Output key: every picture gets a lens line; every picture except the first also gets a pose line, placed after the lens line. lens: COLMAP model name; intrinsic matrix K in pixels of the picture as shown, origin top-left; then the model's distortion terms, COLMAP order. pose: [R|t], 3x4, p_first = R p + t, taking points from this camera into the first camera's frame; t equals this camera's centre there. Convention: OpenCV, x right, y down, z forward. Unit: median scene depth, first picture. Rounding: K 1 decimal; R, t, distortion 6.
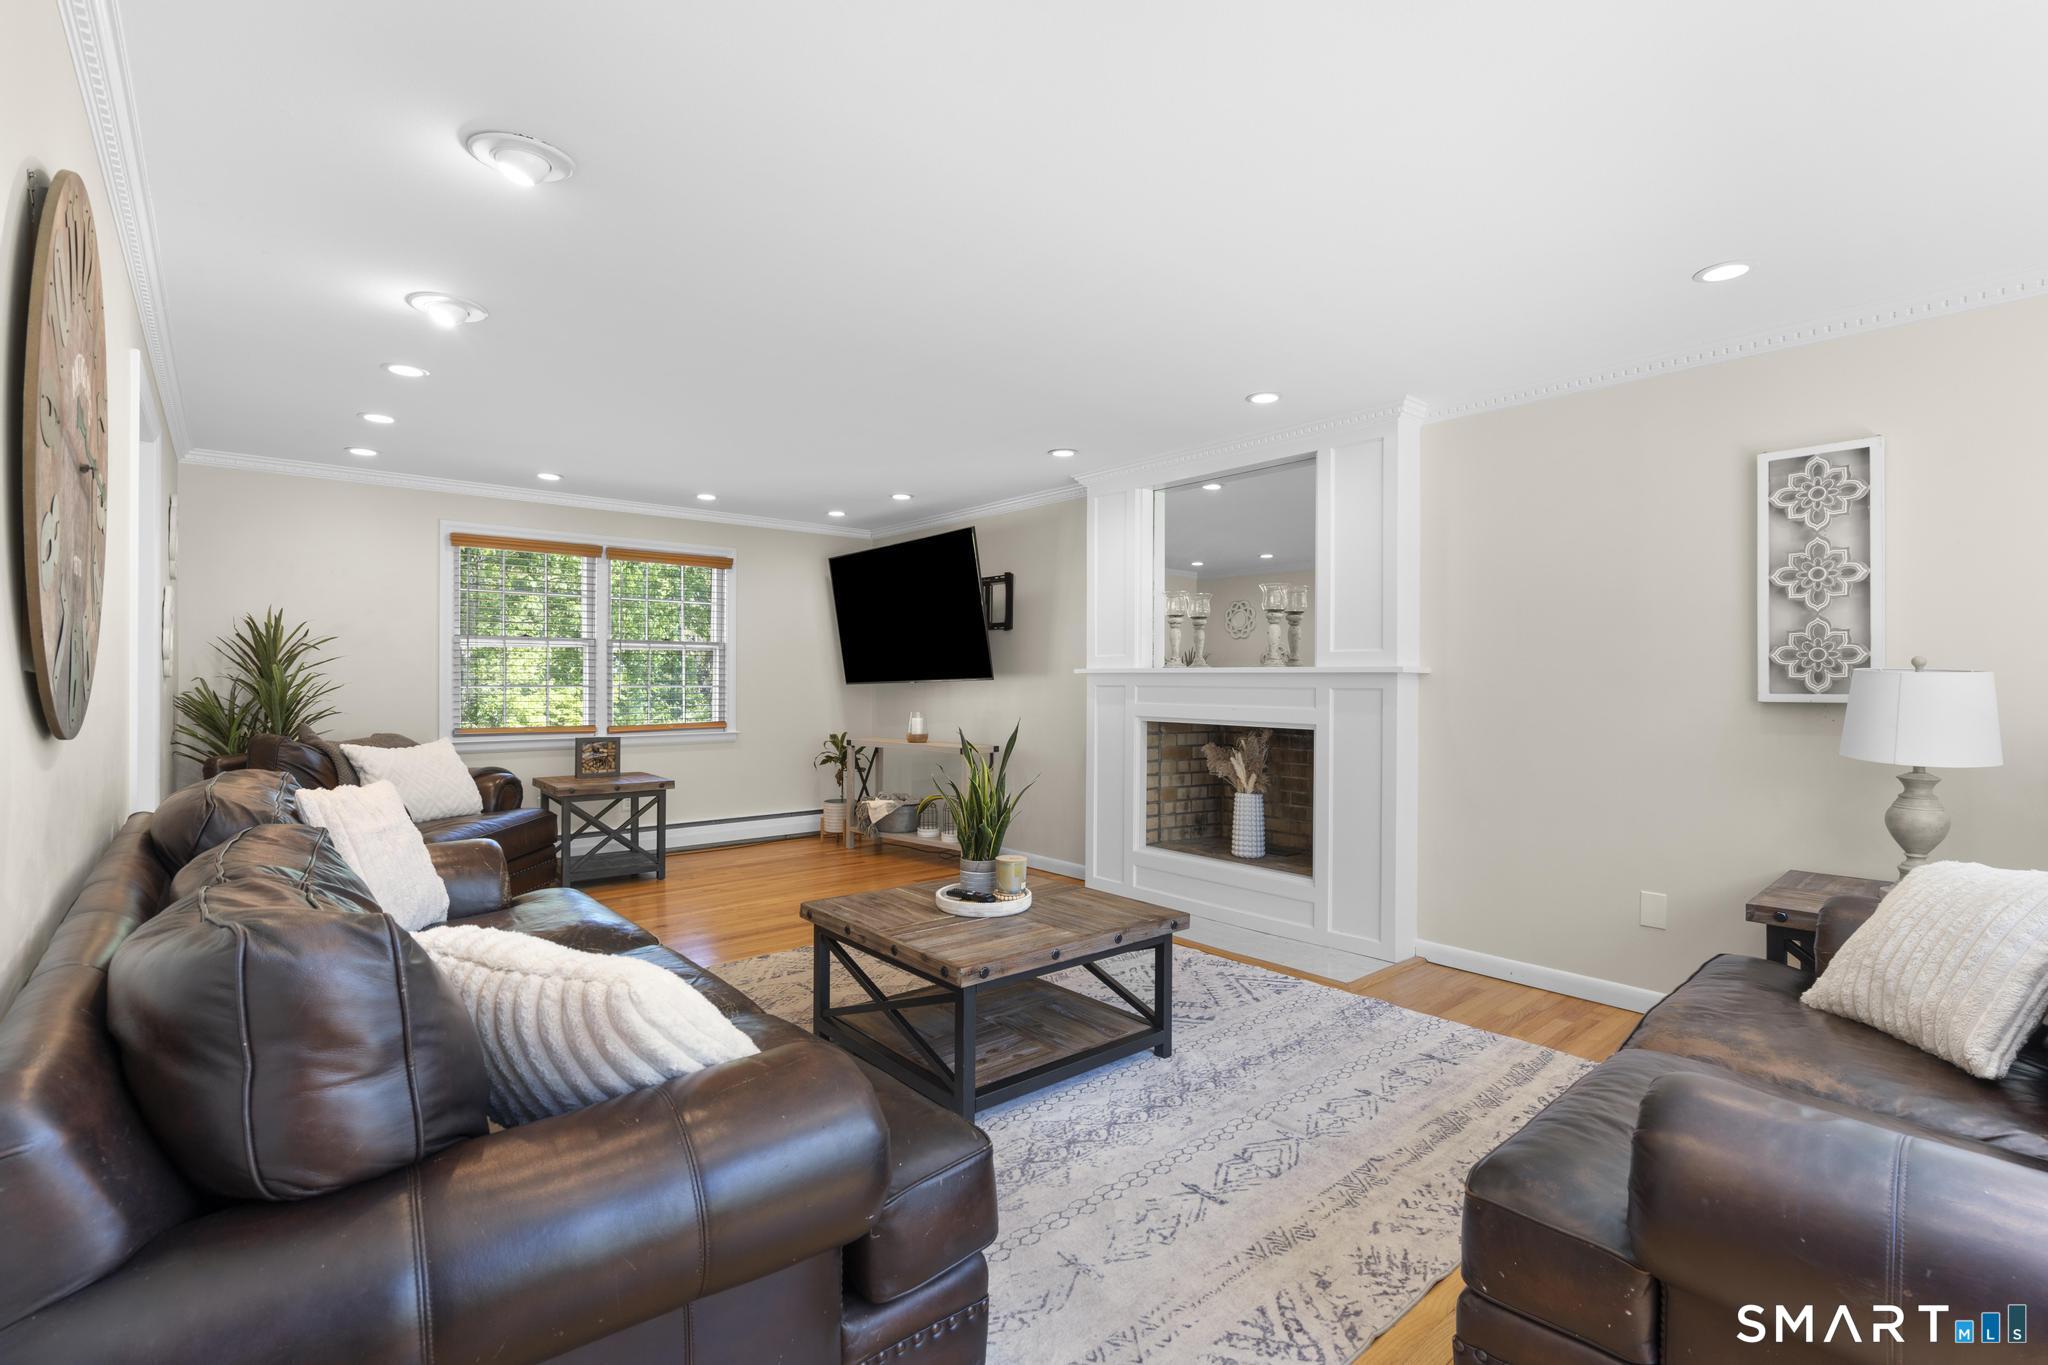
lens RADIAL K [[924.4, 0, 1027.7], [0, 924.4, 681.0], [0, 0, 1]] dist [-0.004237, 0.002337]
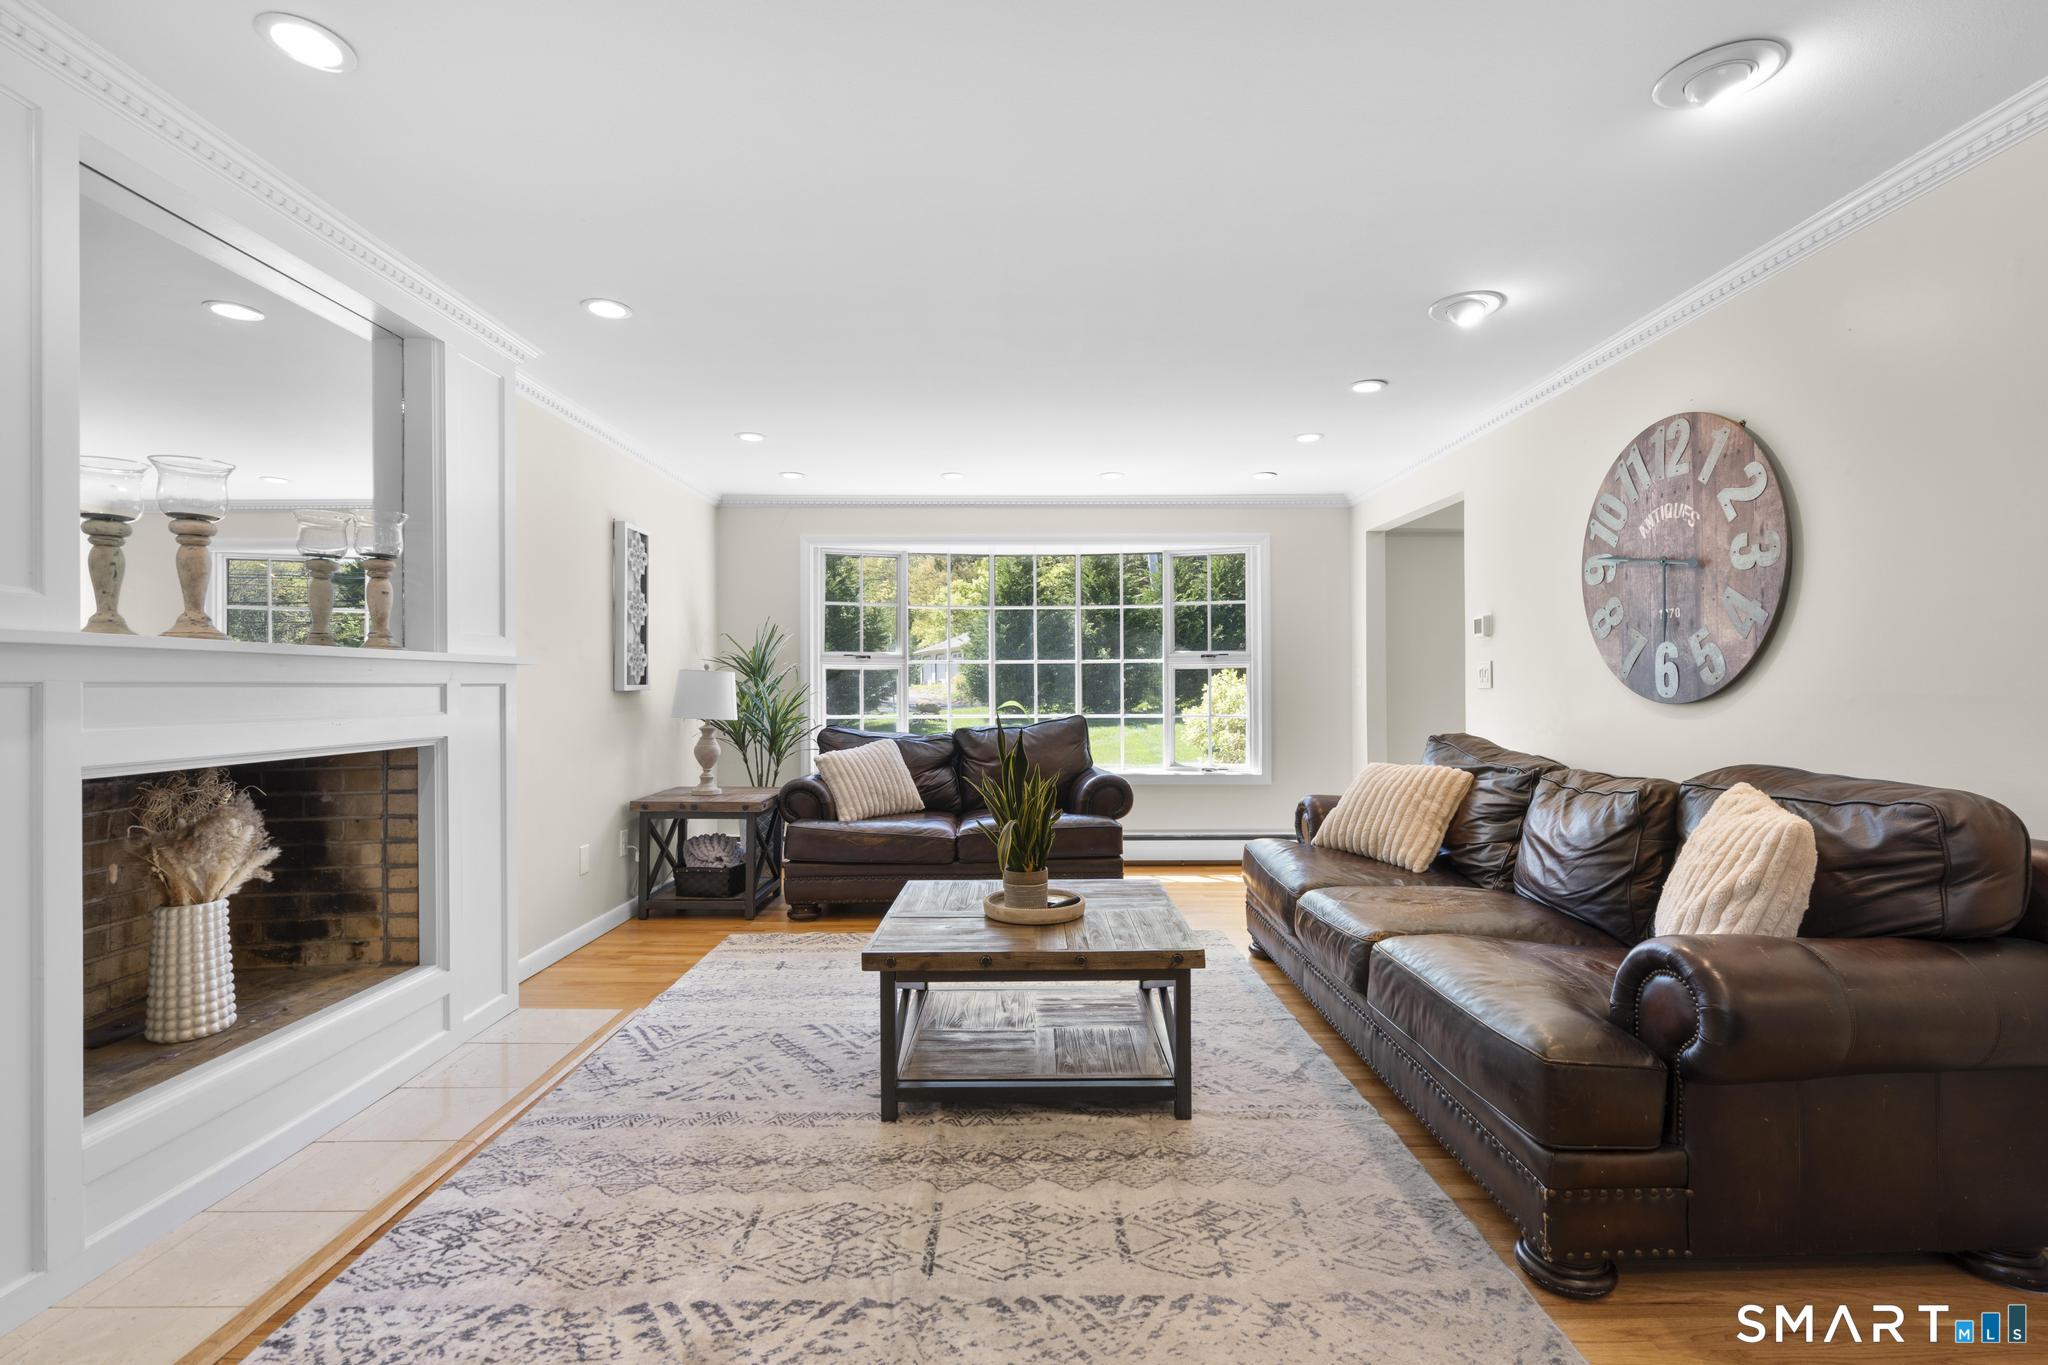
lens RADIAL K [[924.4, 0, 1027.6], [0, 924.4, 680.7], [0, 0, 1]] dist [-0.004237, 0.002337]
pose [[-0.745096, -0.000358, 0.666958, -0.531761], [0.000701, 0.999999, 0.001320, 0.004635], [-0.666957, 0.001451, -0.745094, 1.359088]]
